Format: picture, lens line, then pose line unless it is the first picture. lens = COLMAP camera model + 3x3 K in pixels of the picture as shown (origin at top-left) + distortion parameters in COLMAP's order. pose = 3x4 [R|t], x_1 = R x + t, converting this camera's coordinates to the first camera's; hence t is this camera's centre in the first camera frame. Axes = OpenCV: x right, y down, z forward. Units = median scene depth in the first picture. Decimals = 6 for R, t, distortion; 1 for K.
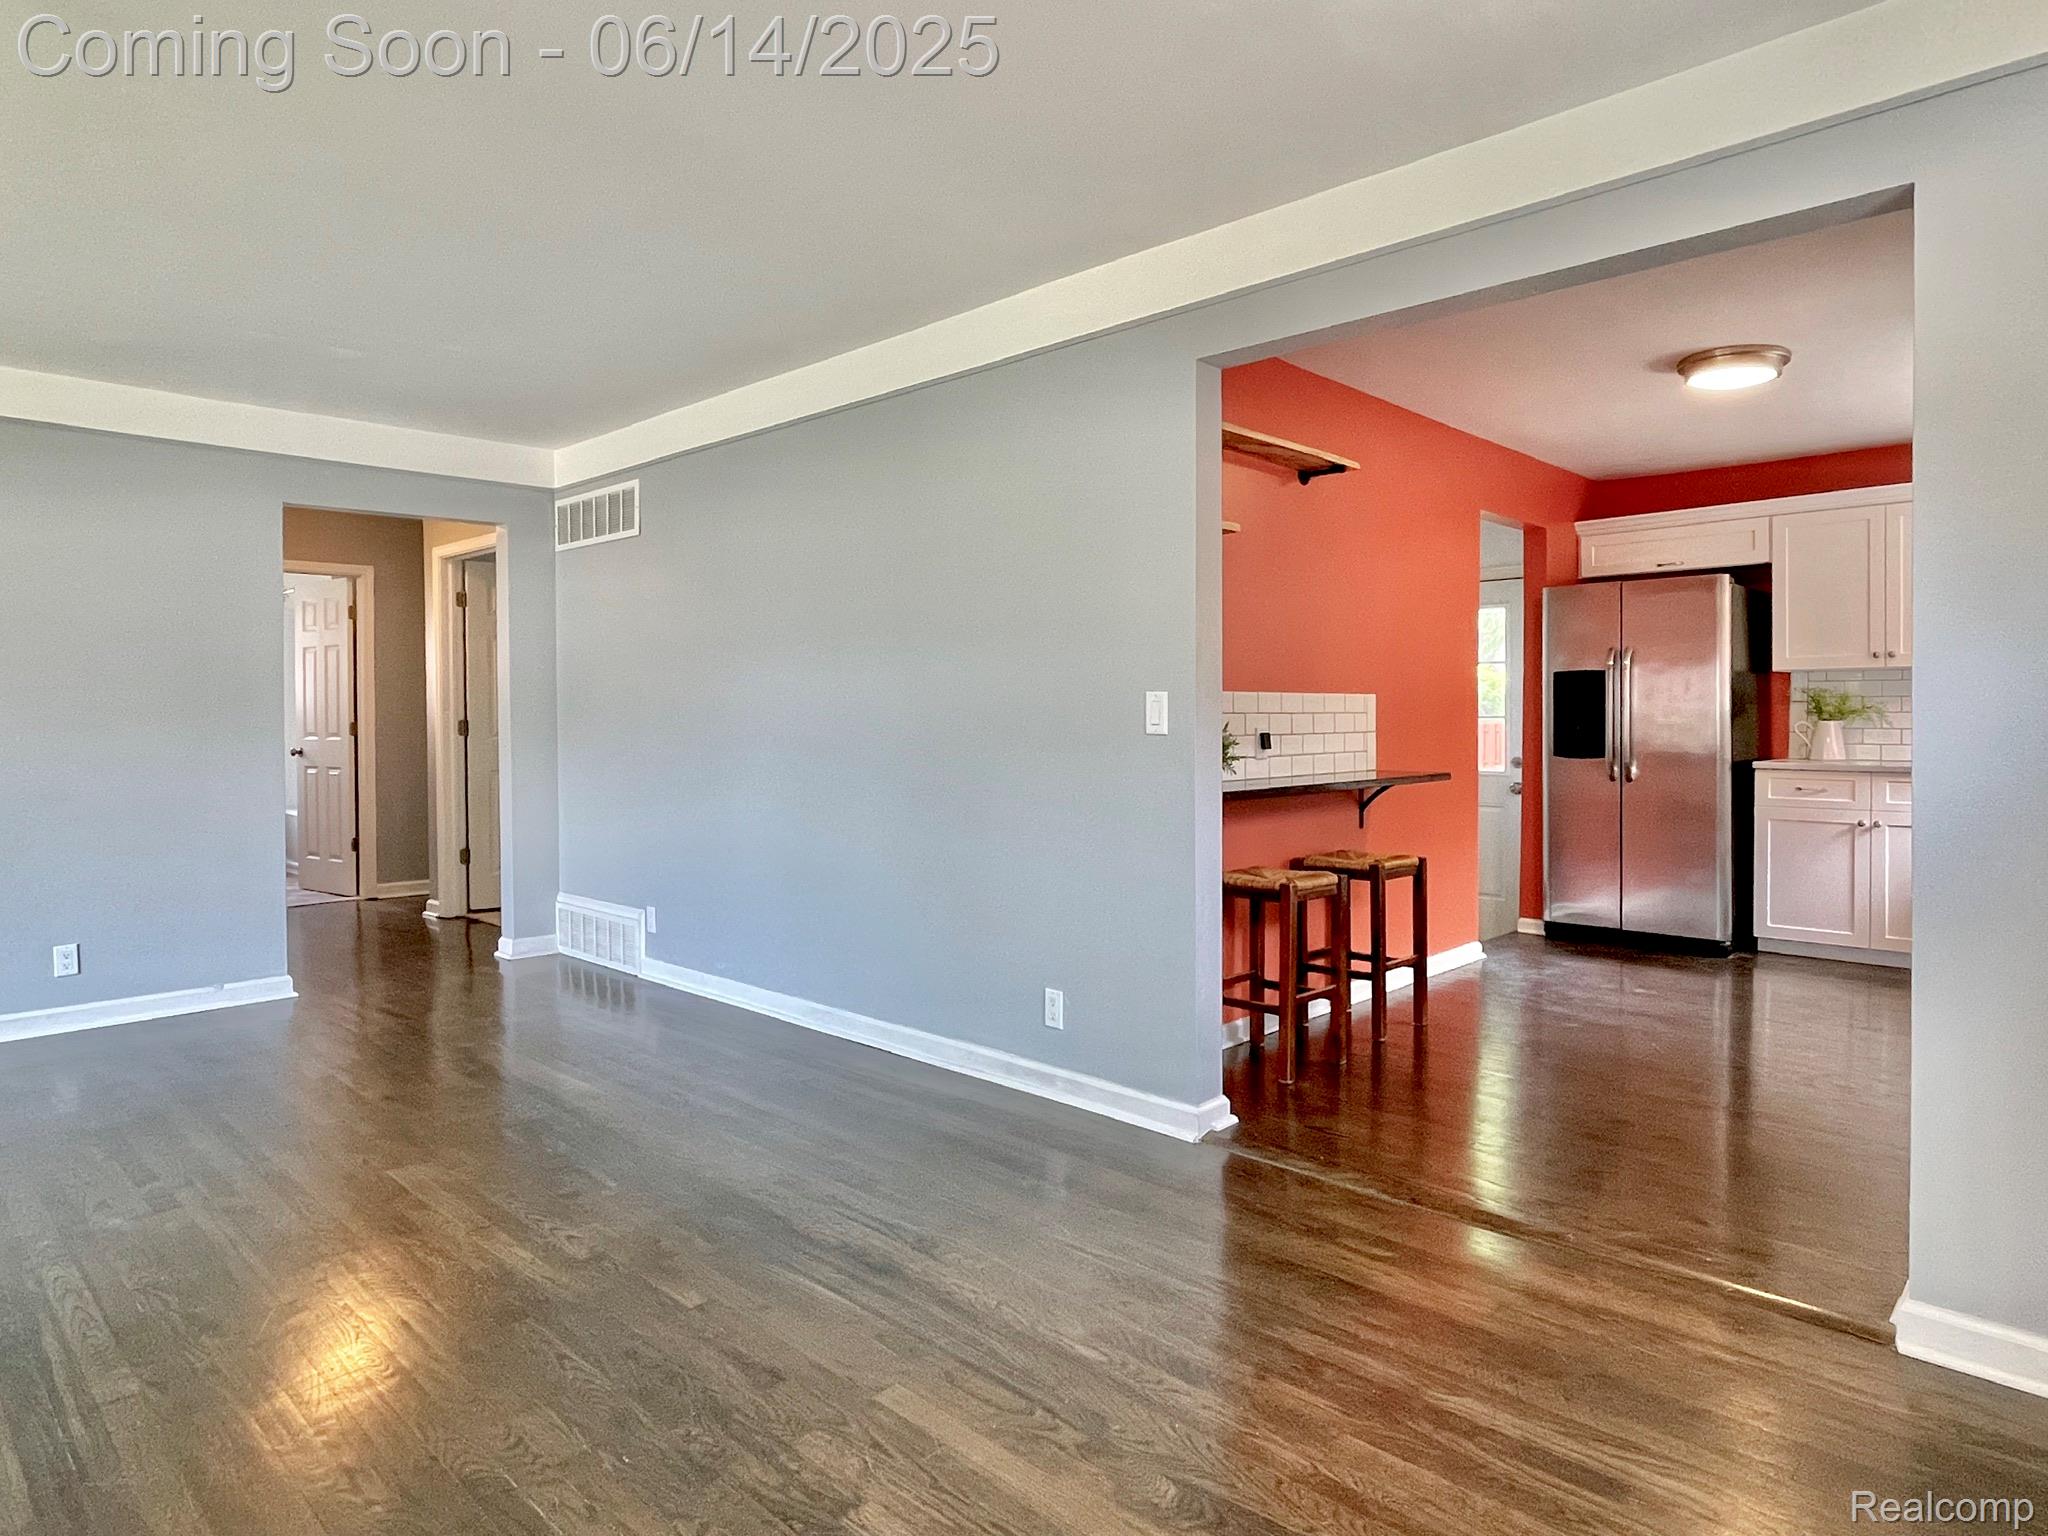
lens RADIAL K [[1196.8, 0, 1024.7], [0, 1196.8, 730.1], [0, 0, 1]] dist [-0.000570, -0.001166]
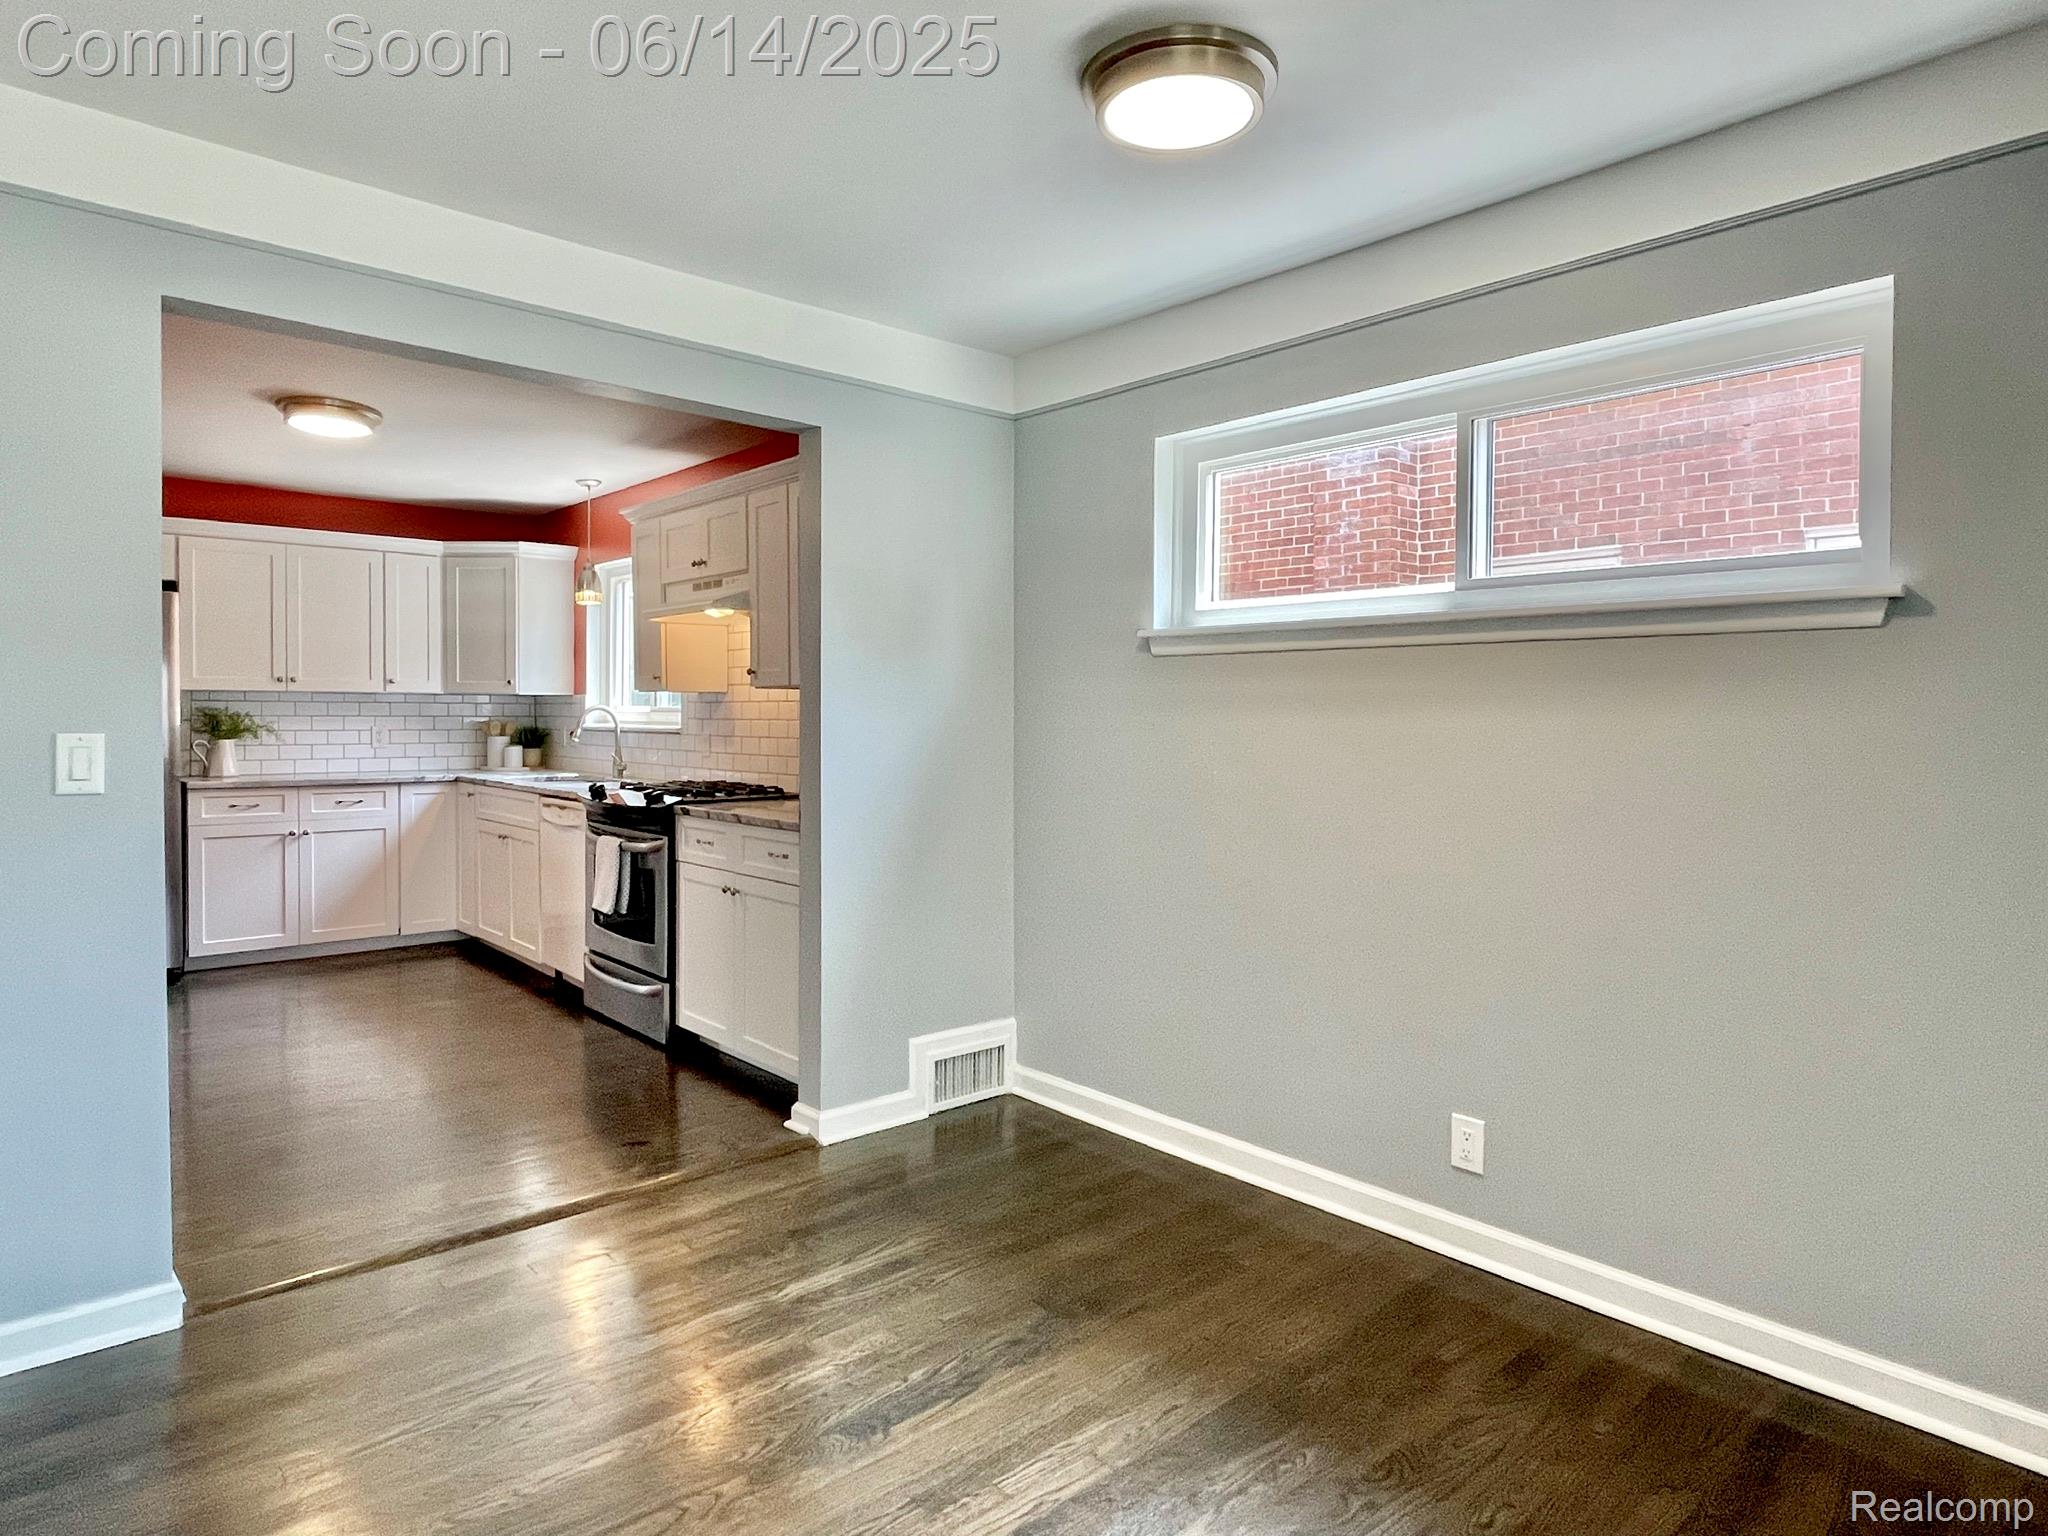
lens RADIAL K [[1196.8, 0, 1024.7], [0, 1196.8, 730.1], [0, 0, 1]] dist [-0.000570, -0.001166]
pose [[0.072255, -0.009896, 0.997337, -0.328095], [0.005099, 0.999941, 0.009553, -0.022421], [-0.997373, 0.004395, 0.072301, 0.231075]]
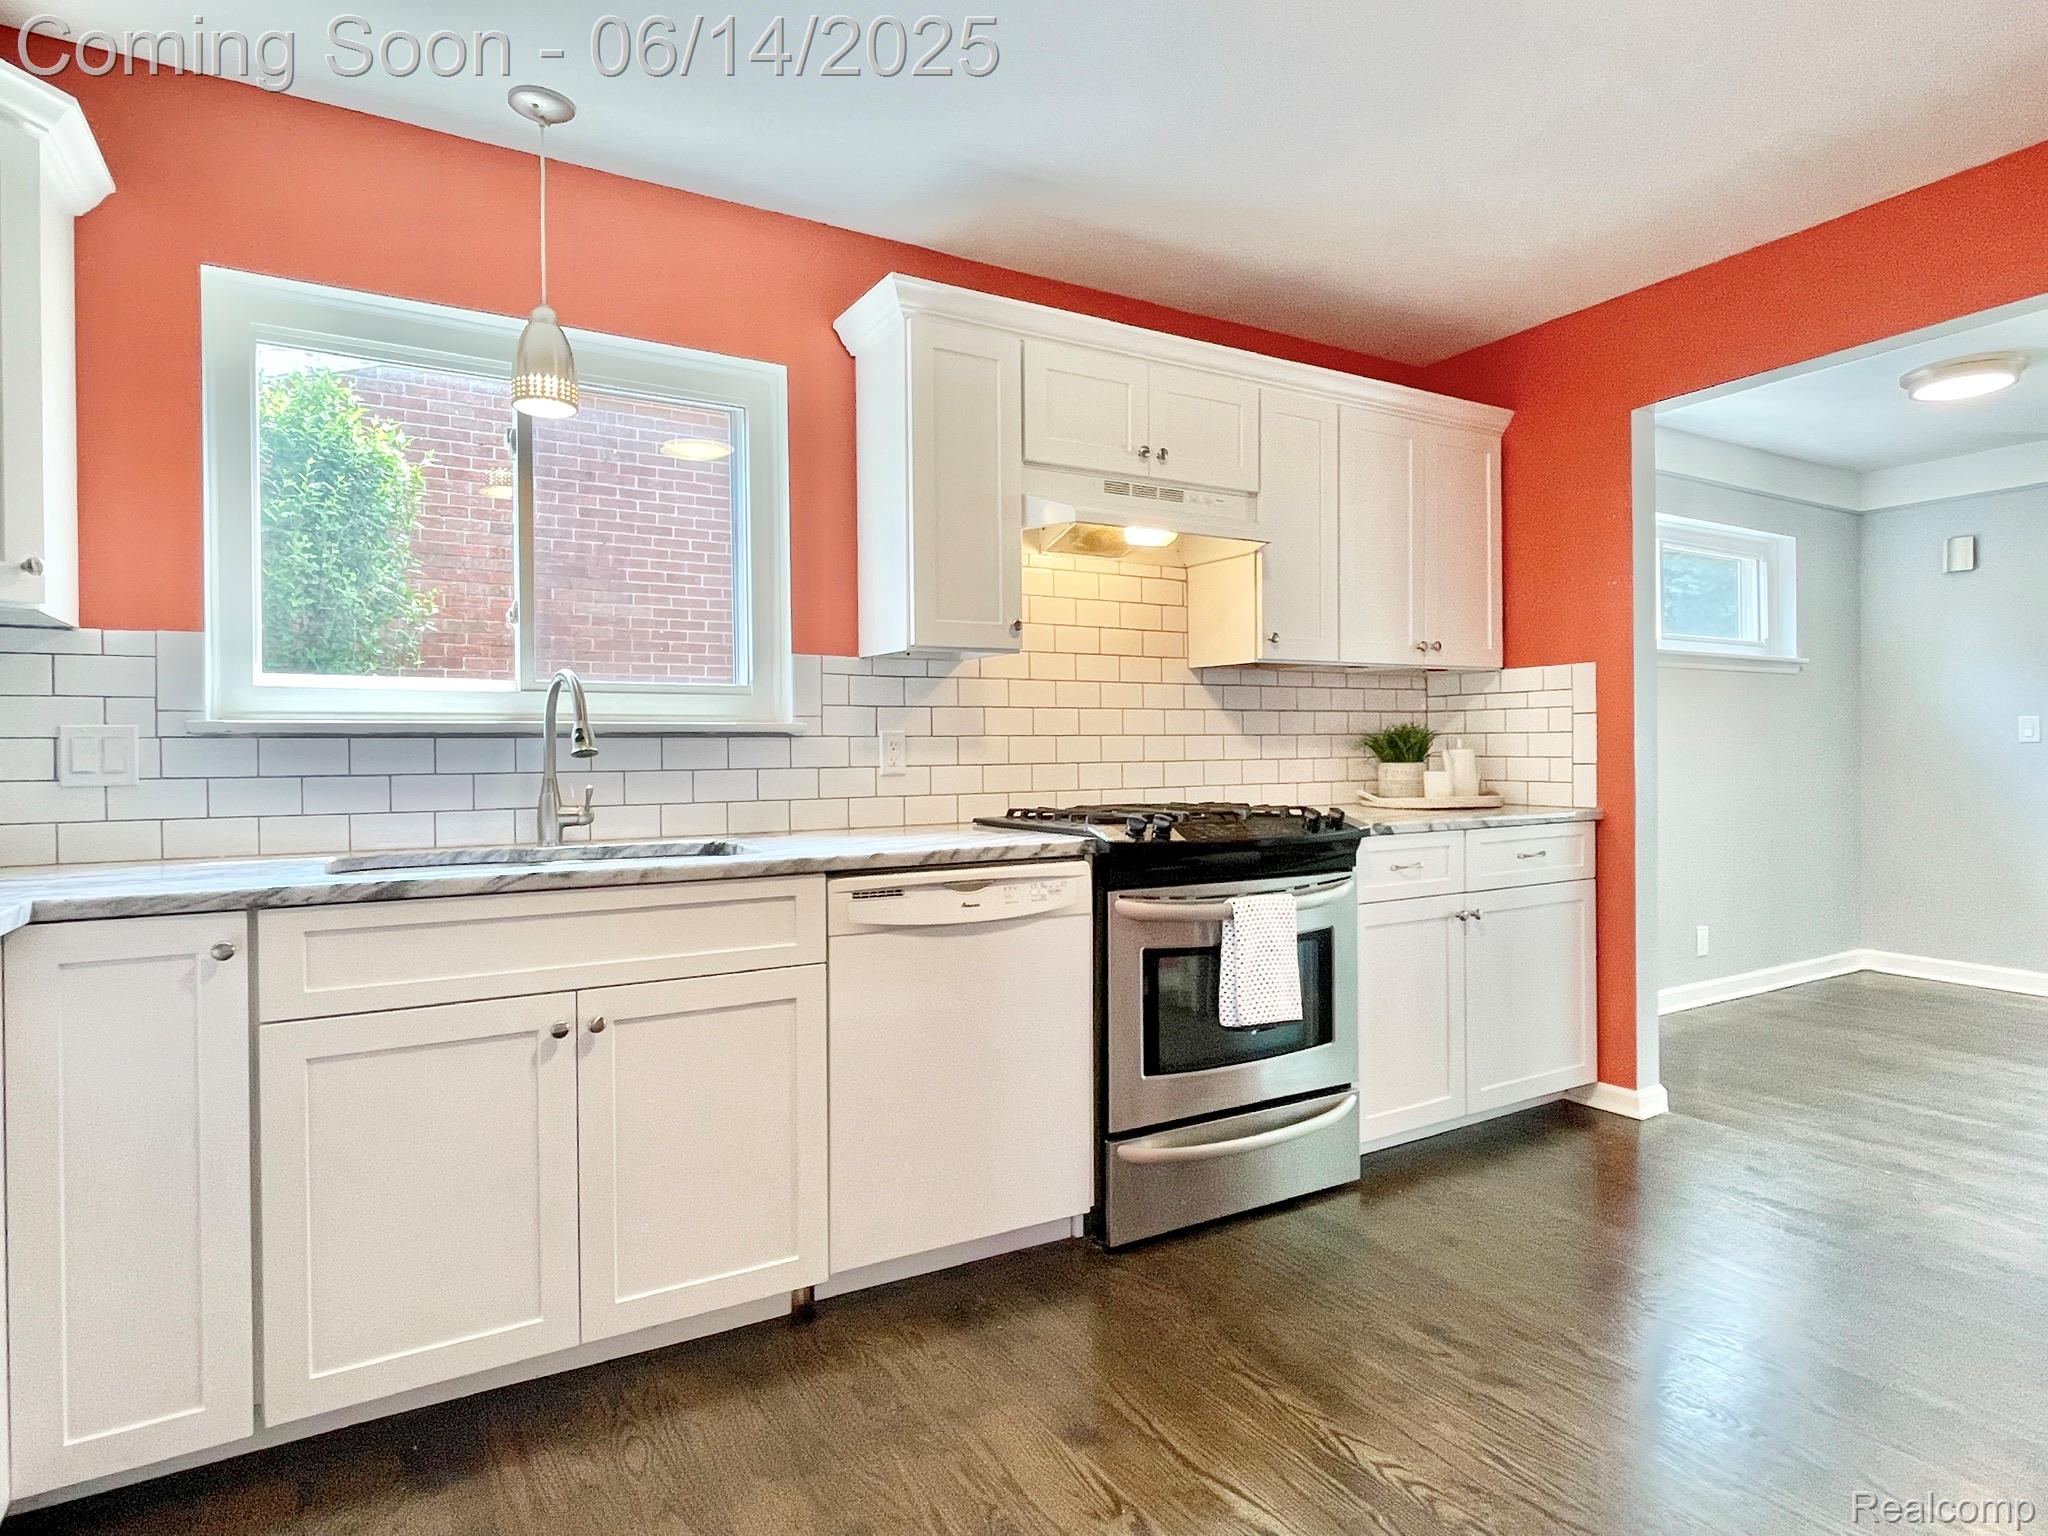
lens RADIAL K [[1129.3, 0, 1033.8], [0, 1129.3, 757.0], [0, 0, 1]] dist [-0.004717, -0.000295]
pose [[-0.967337, 0.014041, 0.253106, 0.446302], [0.017744, 0.999766, 0.012353, -0.005874], [-0.252873, 0.016441, -0.967360, 1.043272]]
